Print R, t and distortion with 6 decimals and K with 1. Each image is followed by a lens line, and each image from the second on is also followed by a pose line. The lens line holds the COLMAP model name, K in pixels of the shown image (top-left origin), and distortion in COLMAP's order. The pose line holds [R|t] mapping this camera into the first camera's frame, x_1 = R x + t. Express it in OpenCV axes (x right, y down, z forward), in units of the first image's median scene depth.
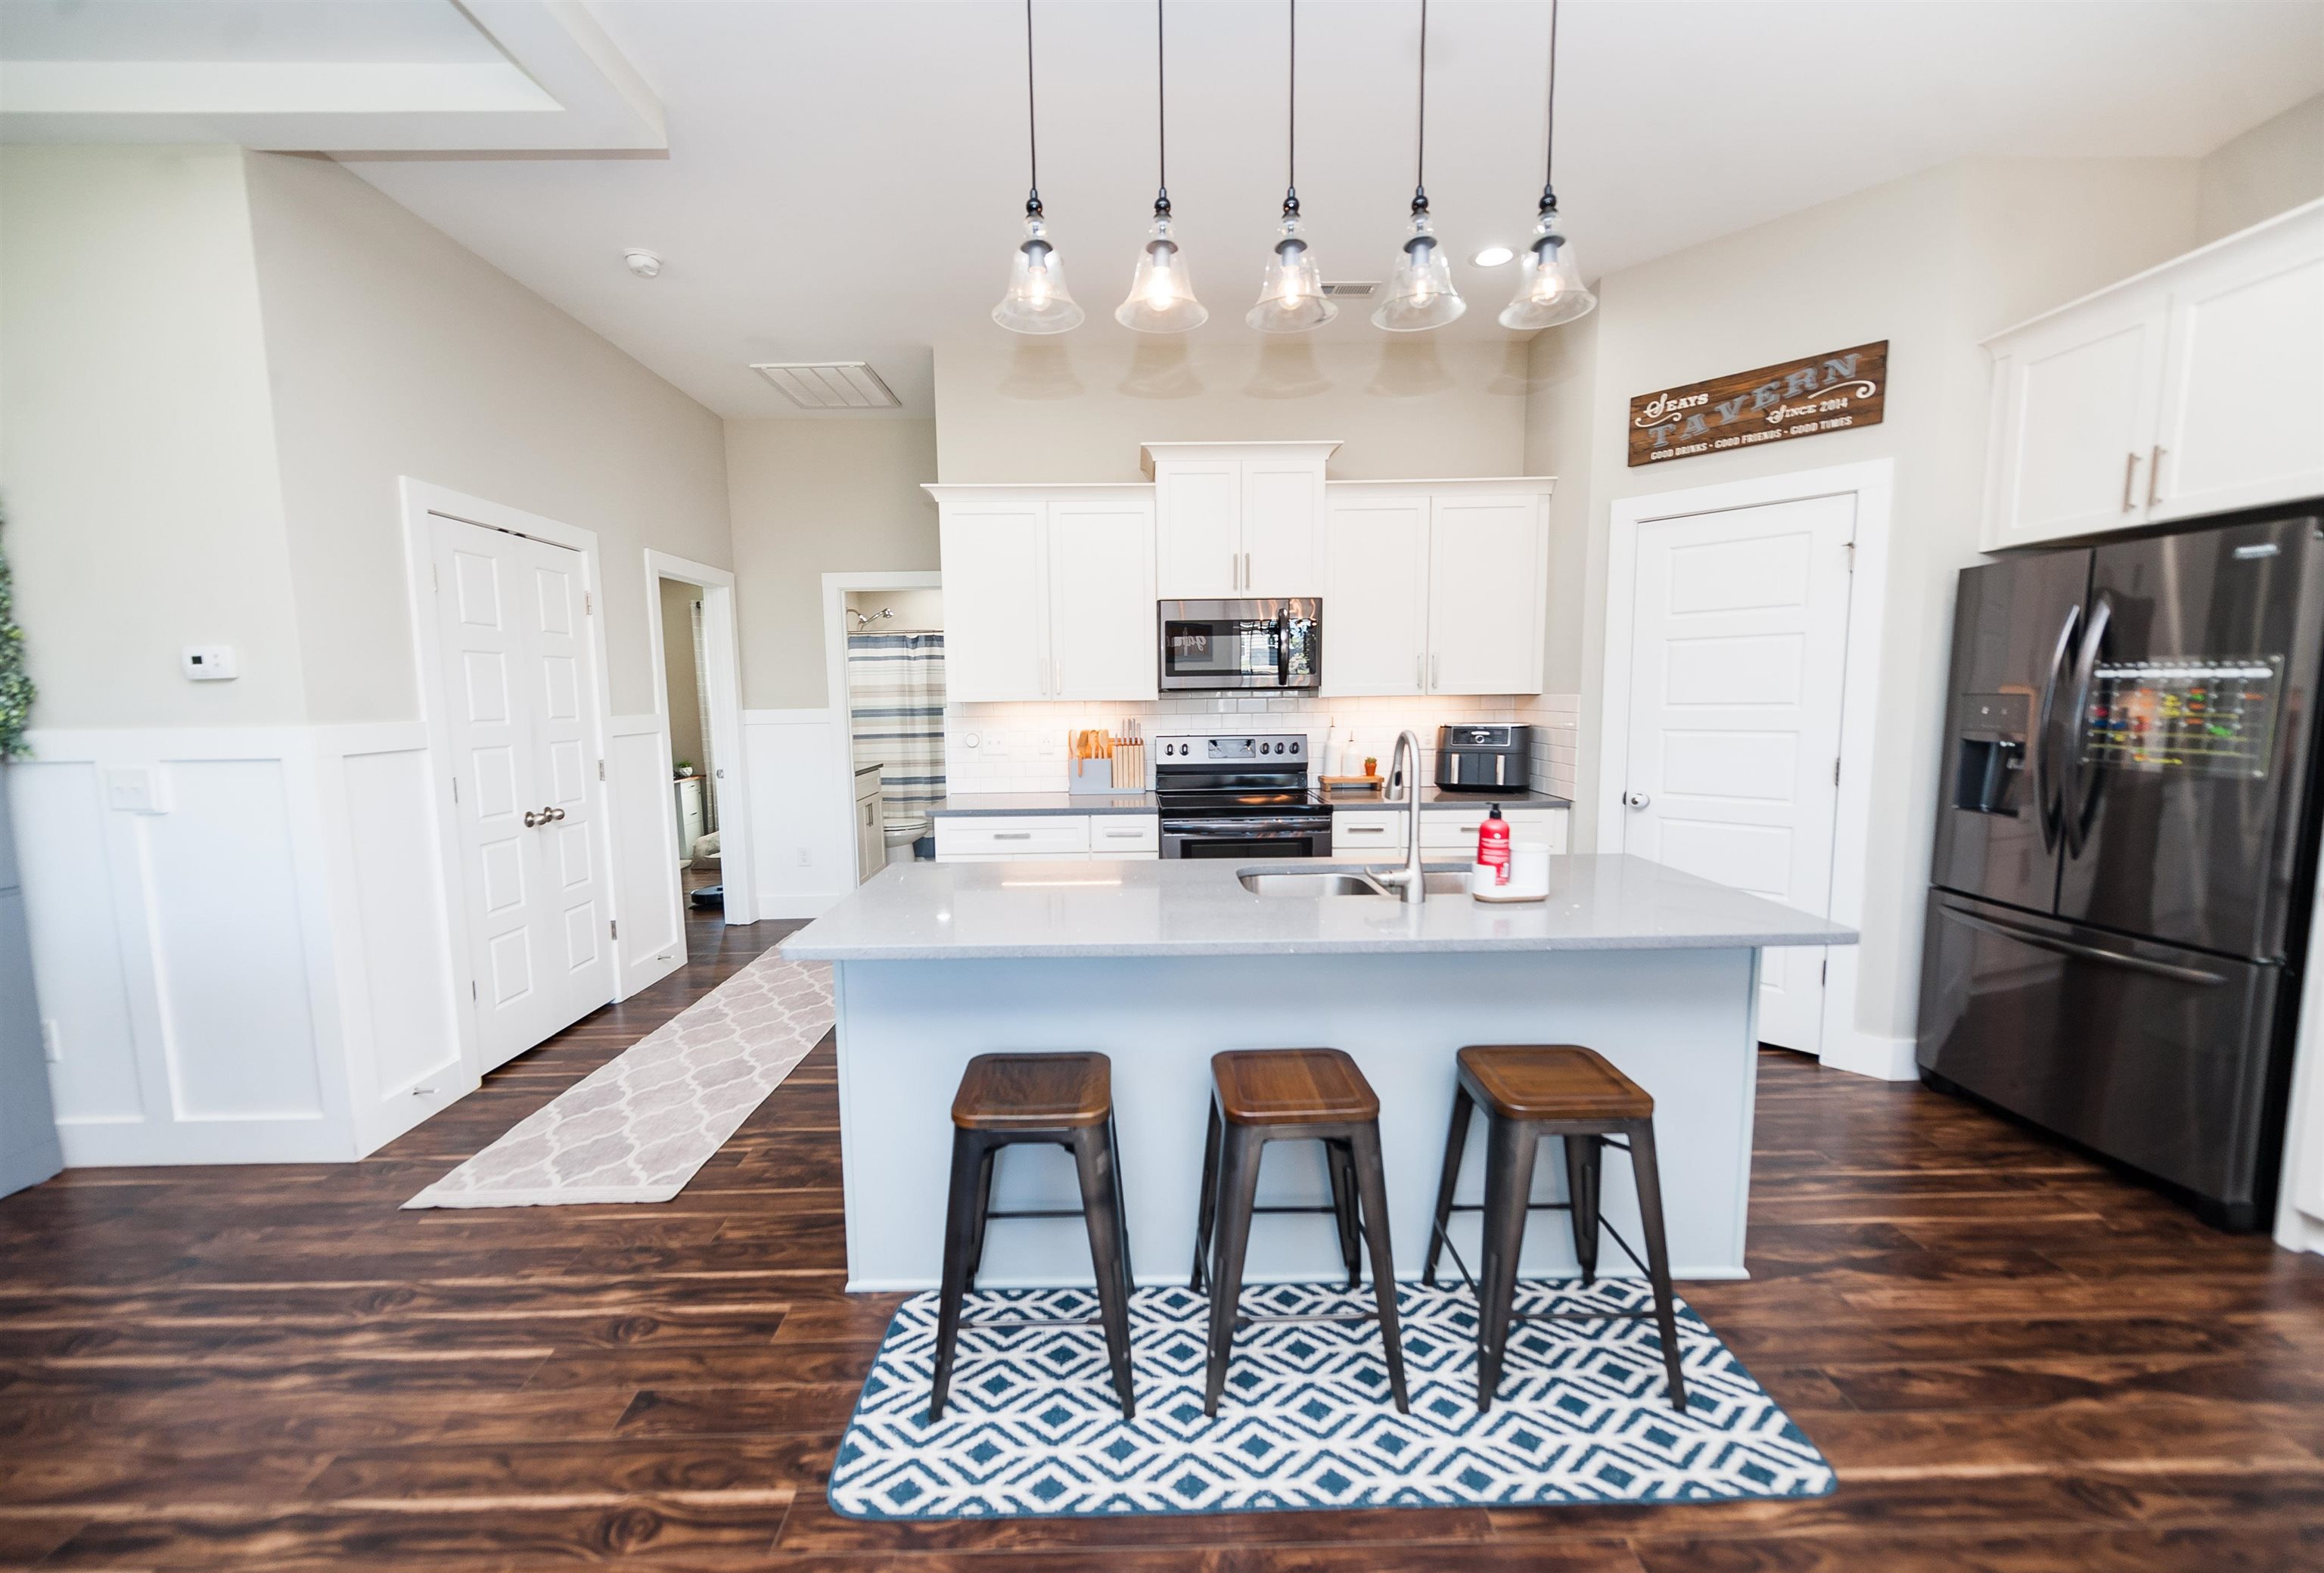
lens RADIAL K [[949.8, 0, 1157.8], [0, 949.8, 794.9], [0, 0, 1]] dist [0.007481, -0.001337]
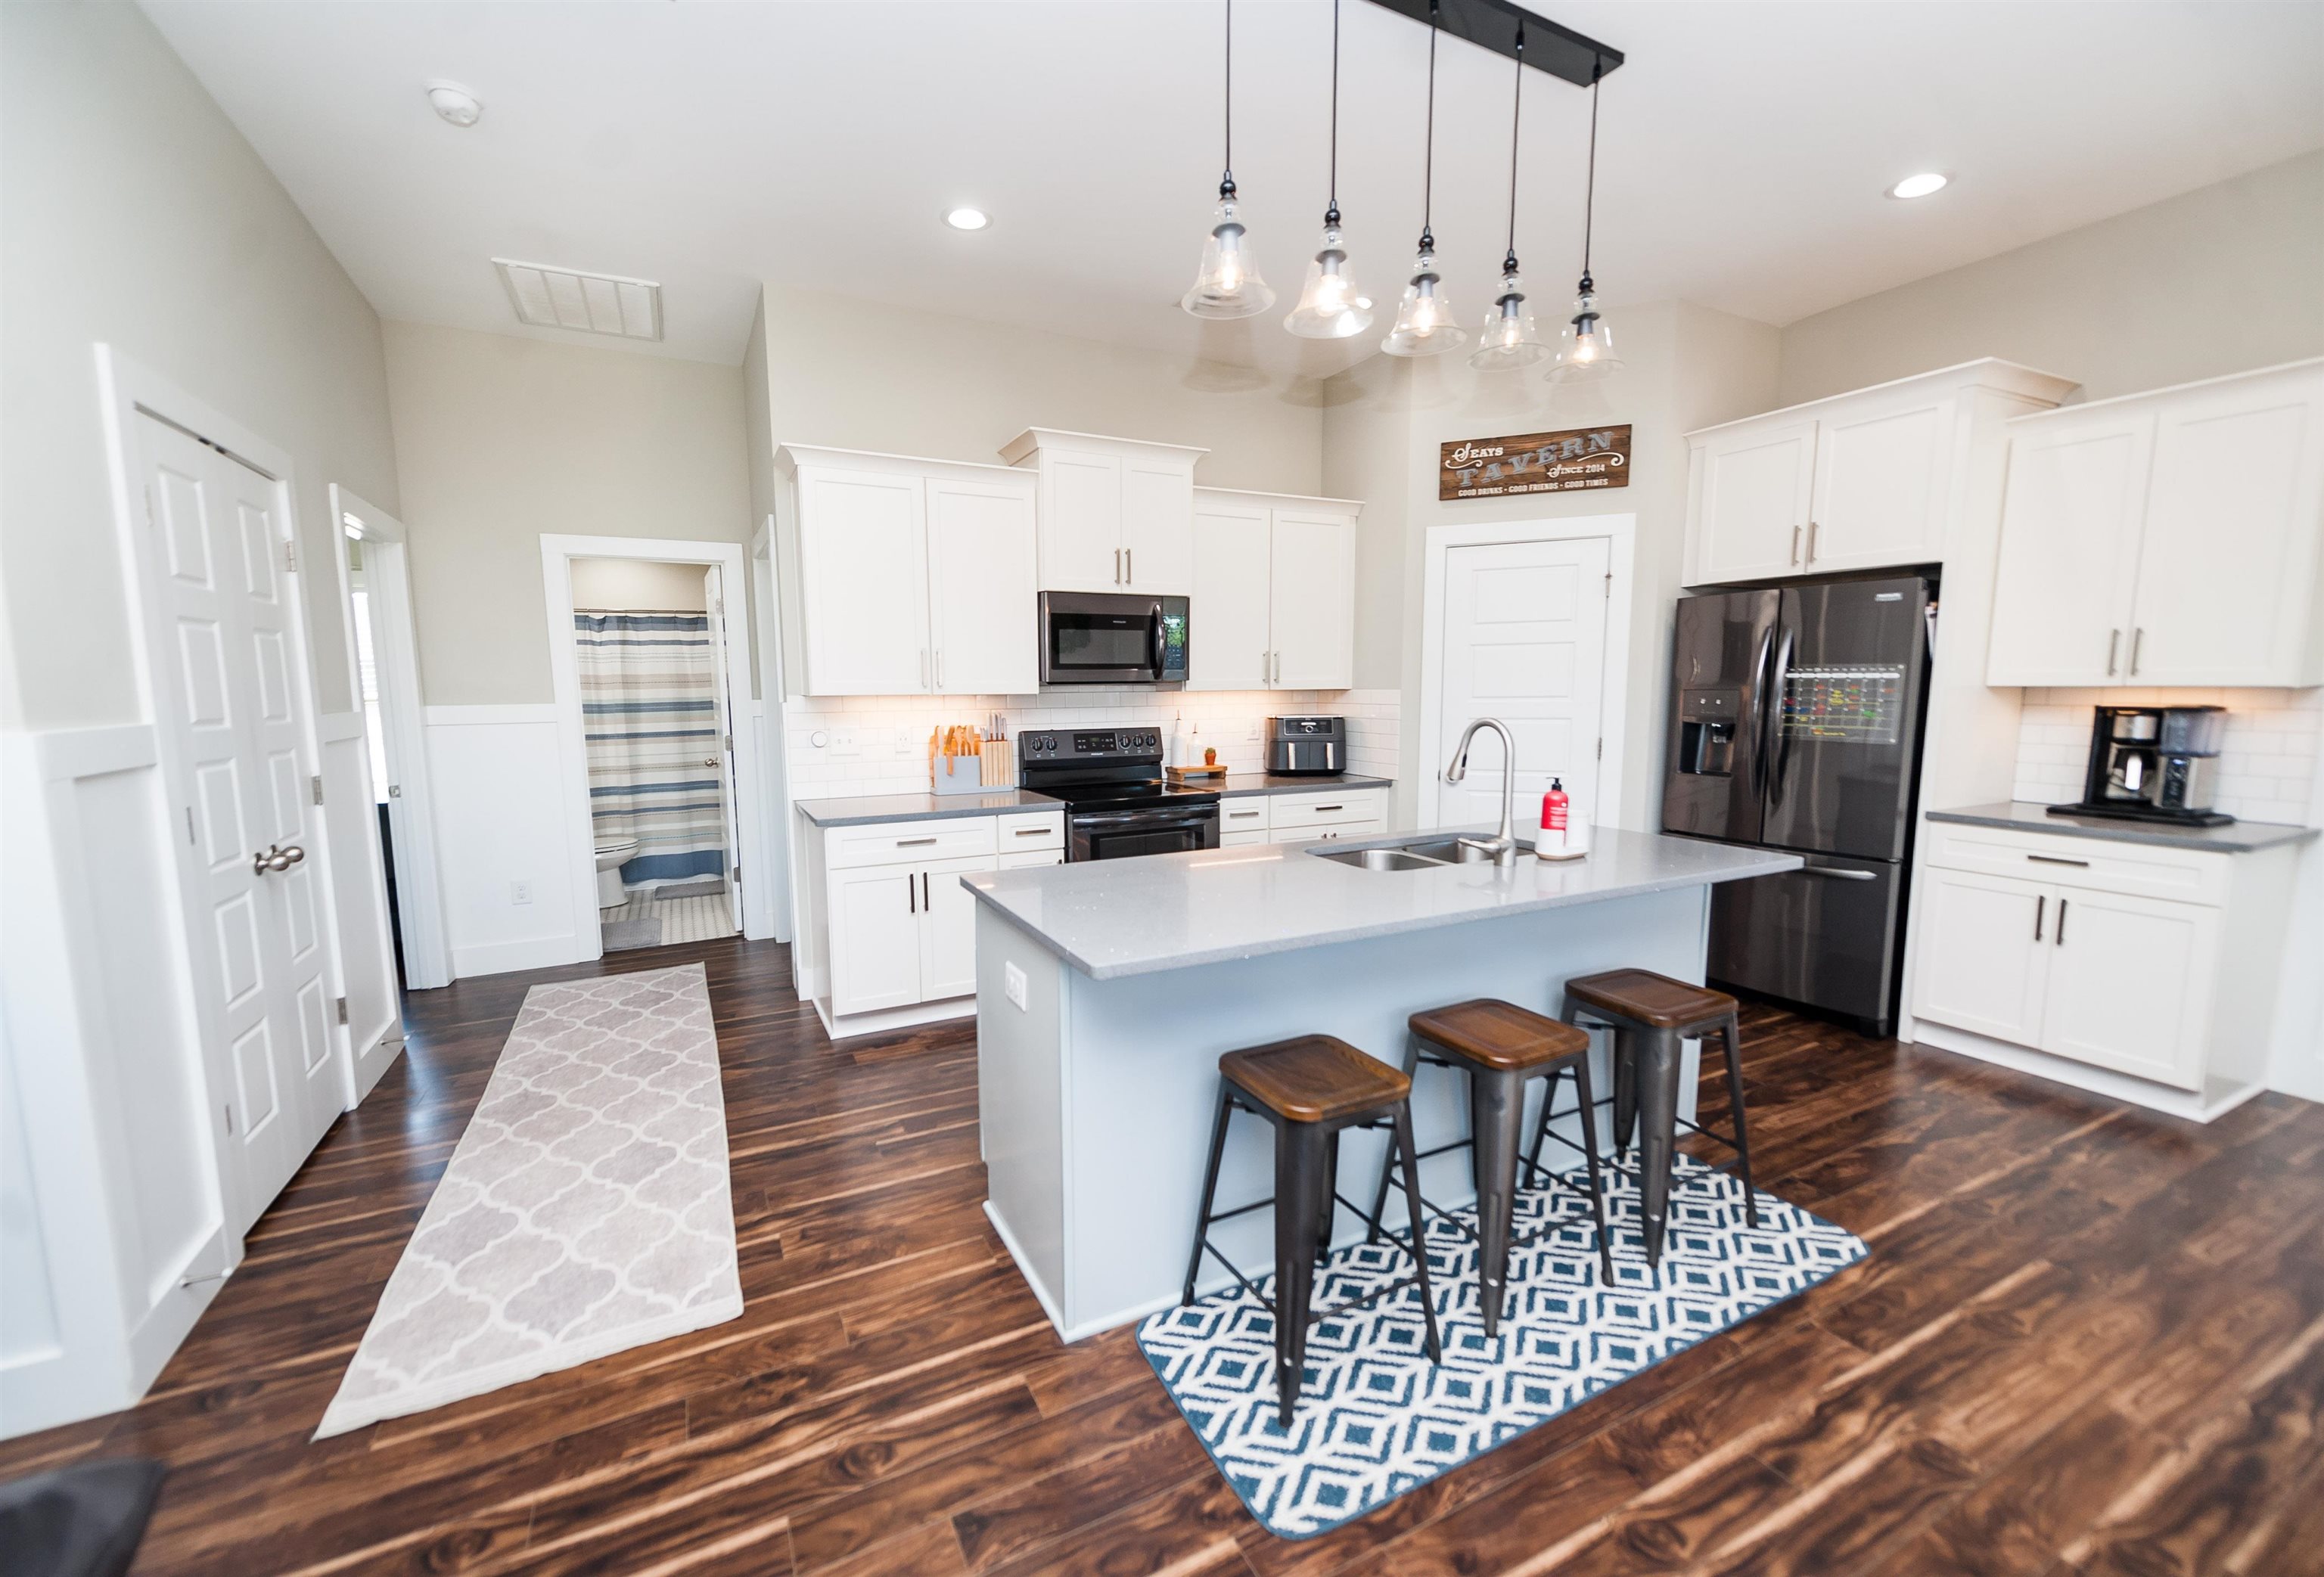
lens RADIAL K [[947.9, 0, 1161.6], [0, 947.9, 792.3], [0, 0, 1]] dist [0.007524, -0.001366]
pose [[0.895392, -0.043807, 0.443118, -0.786533], [0.043706, 0.998990, 0.010446, -0.008228], [-0.443128, 0.010013, 0.896402, 0.184873]]
